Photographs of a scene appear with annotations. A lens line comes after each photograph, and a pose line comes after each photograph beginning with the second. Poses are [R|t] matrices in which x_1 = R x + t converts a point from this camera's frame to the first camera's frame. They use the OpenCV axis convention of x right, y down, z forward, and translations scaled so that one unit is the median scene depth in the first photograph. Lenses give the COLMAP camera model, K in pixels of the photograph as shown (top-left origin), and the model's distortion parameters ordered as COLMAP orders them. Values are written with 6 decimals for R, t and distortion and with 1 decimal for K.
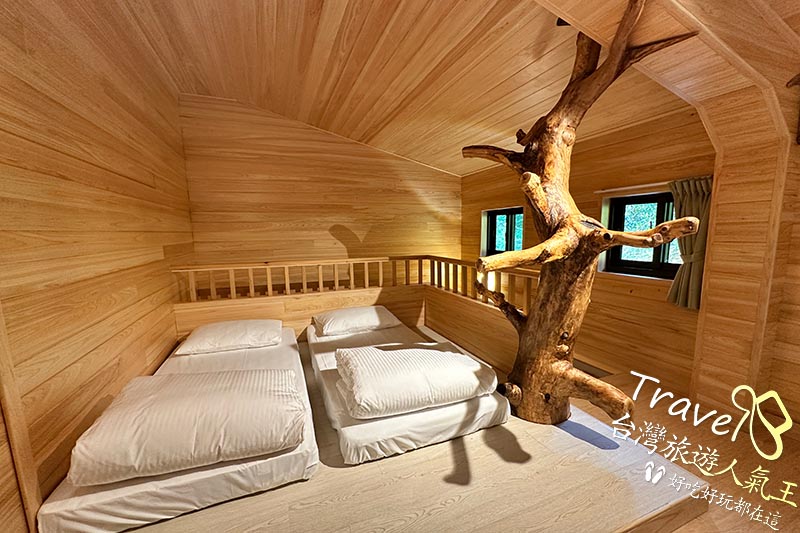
lens RADIAL K [[317.5, 0, 399.5], [0, 317.5, 277.3], [0, 0, 1]] dist [0.000662, 0.000008]
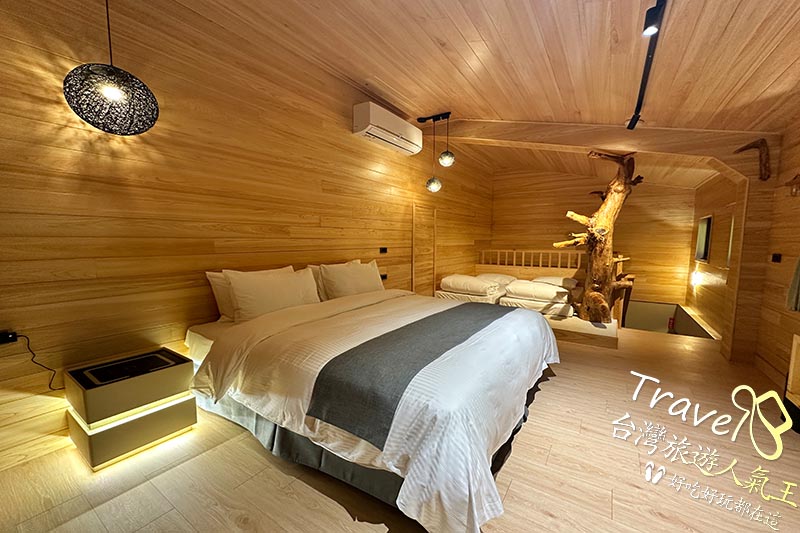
lens RADIAL K [[317.5, 0, 399.5], [0, 317.5, 277.3], [0, 0, 1]] dist [0.000662, 0.000008]
pose [[0.567956, 0.114067, -0.815117, 1.377383], [-0.130651, 0.990288, 0.047546, 0.211946], [0.812623, 0.079492, 0.577342, -1.257517]]
